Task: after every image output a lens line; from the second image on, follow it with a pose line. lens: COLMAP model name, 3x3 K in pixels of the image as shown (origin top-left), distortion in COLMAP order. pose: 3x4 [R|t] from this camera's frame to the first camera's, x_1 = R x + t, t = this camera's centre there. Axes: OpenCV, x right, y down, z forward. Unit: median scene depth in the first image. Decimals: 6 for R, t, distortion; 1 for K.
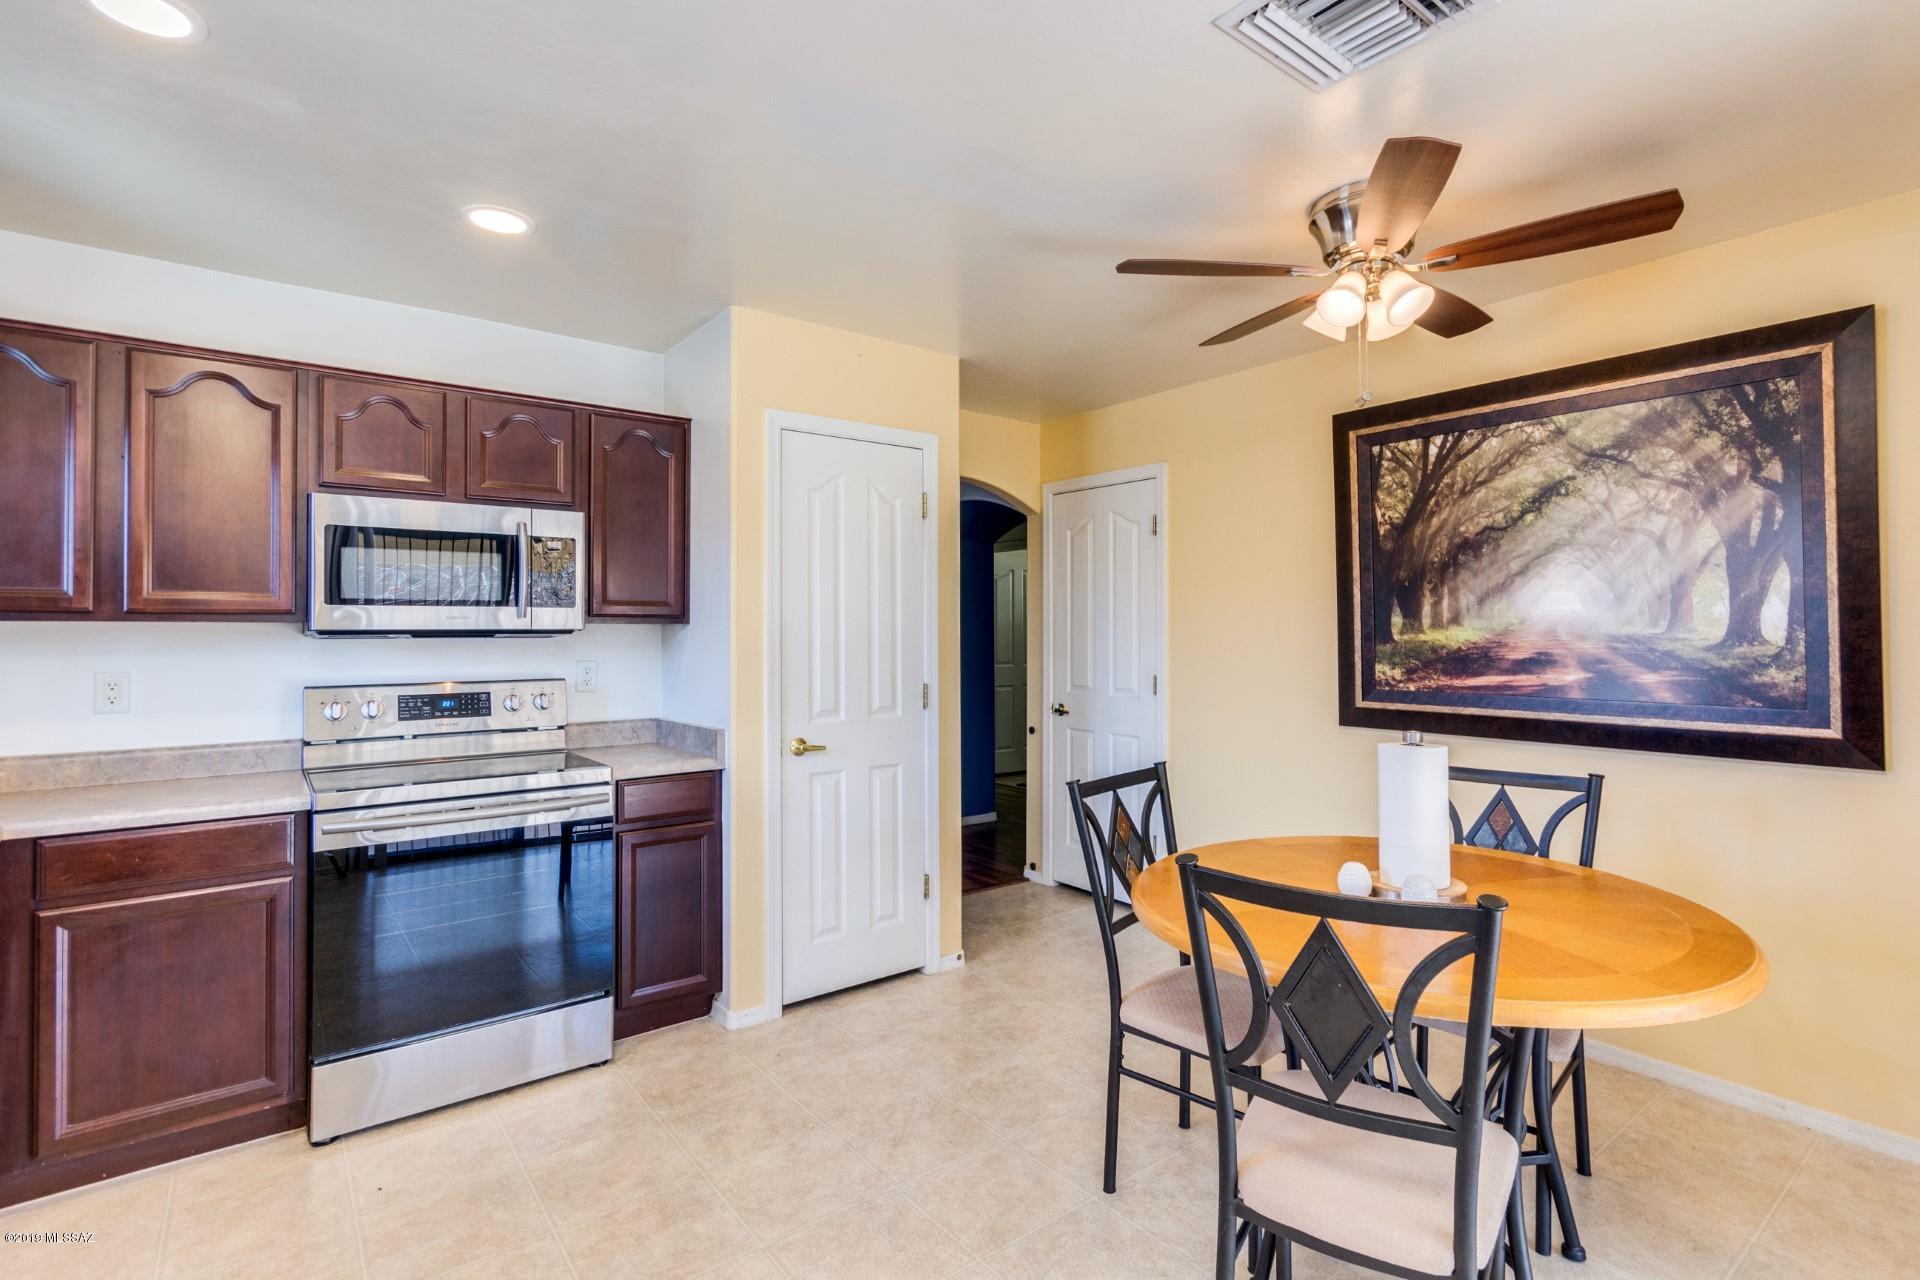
lens RADIAL K [[916.8, 0, 978.2], [0, 916.8, 643.9], [0, 0, 1]] dist [-0.001470, -0.000099]
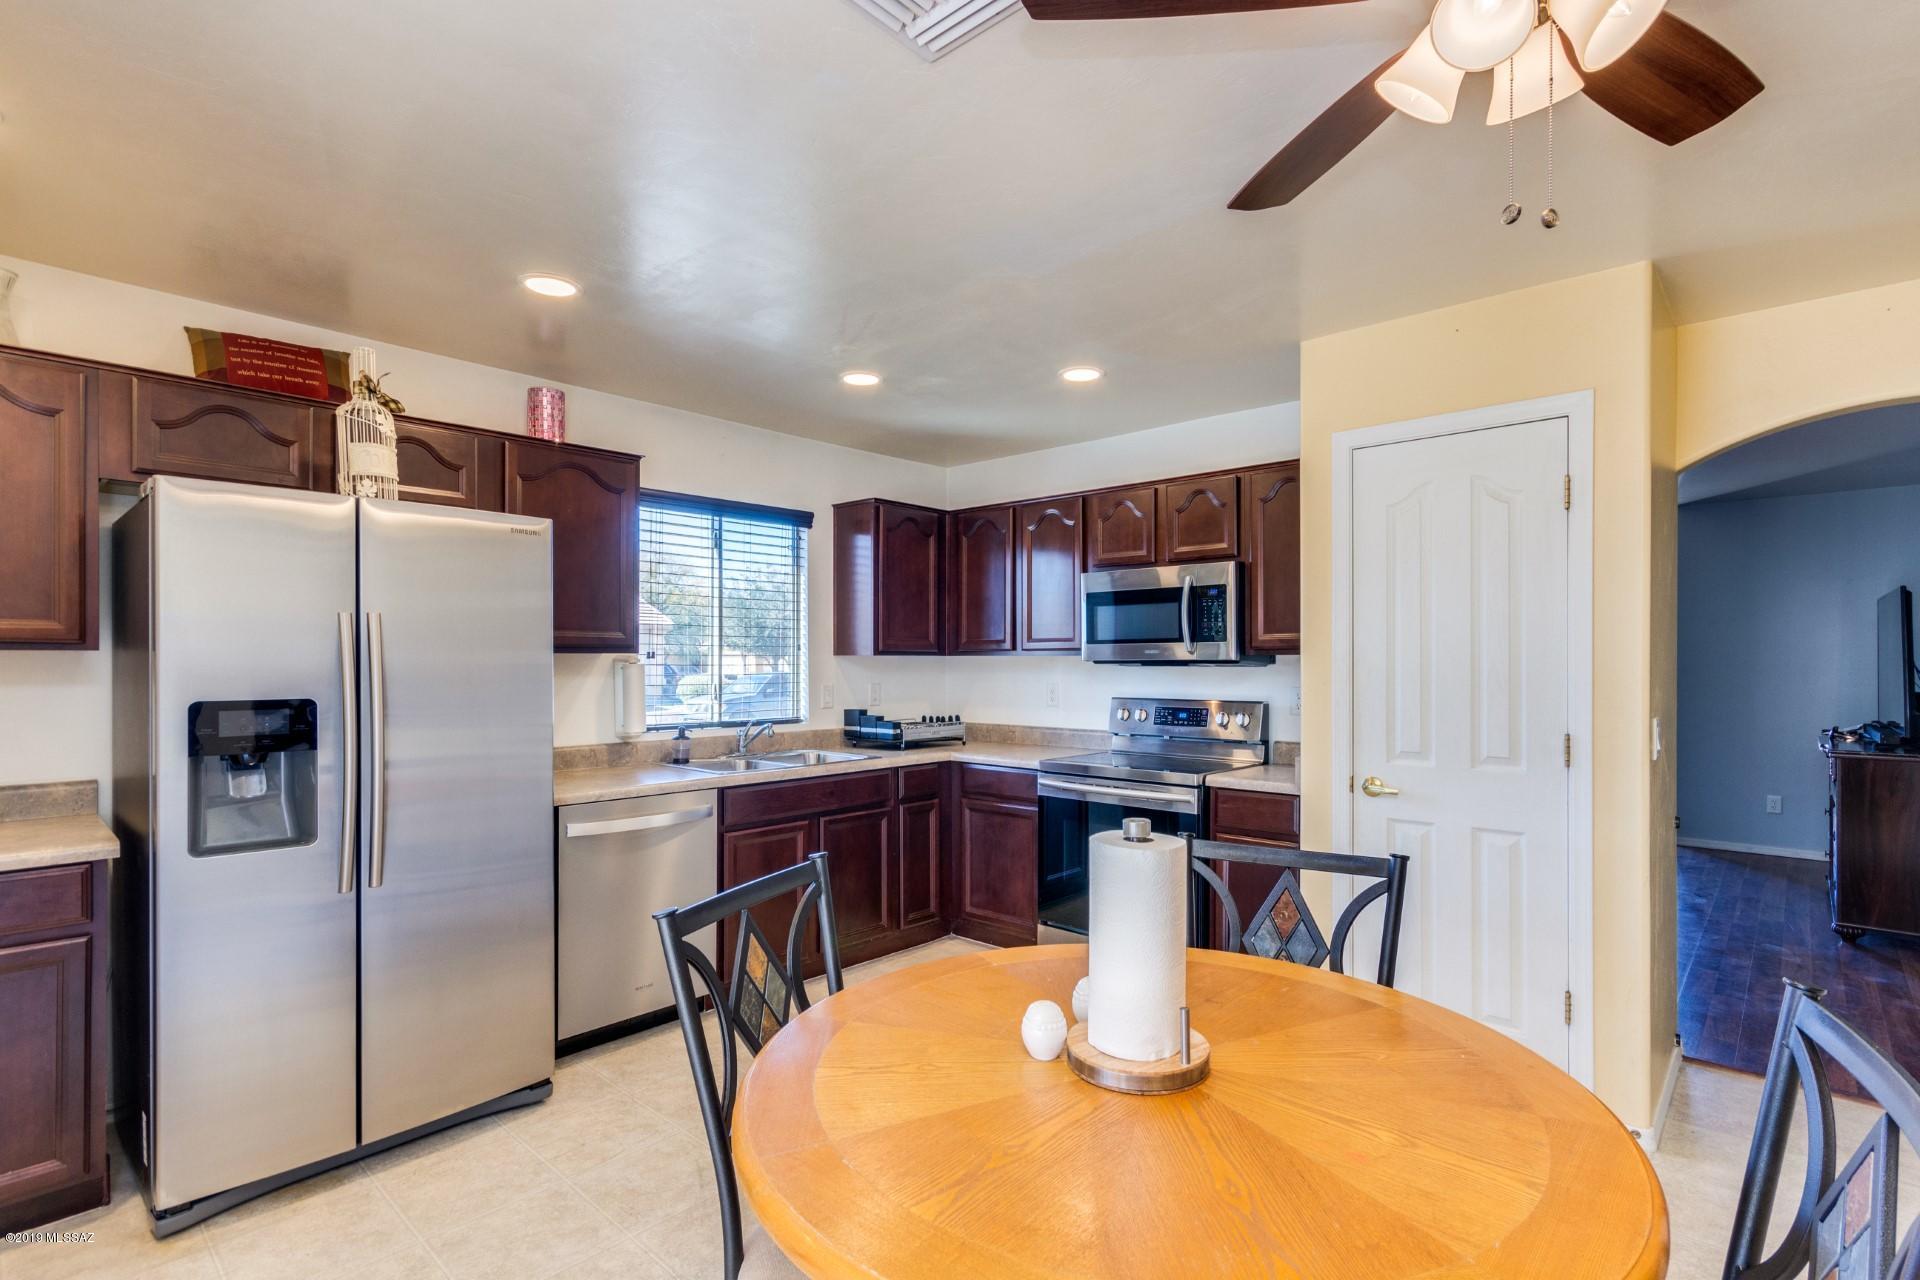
lens RADIAL K [[928.0, 0, 968.3], [0, 928.0, 655.9], [0, 0, 1]] dist [0.003155, 0.000641]
pose [[0.170765, -0.000696, -0.985312, 0.692832], [-0.008467, 0.999962, -0.002173, -0.015449], [0.985275, 0.008714, 0.170753, 0.465185]]
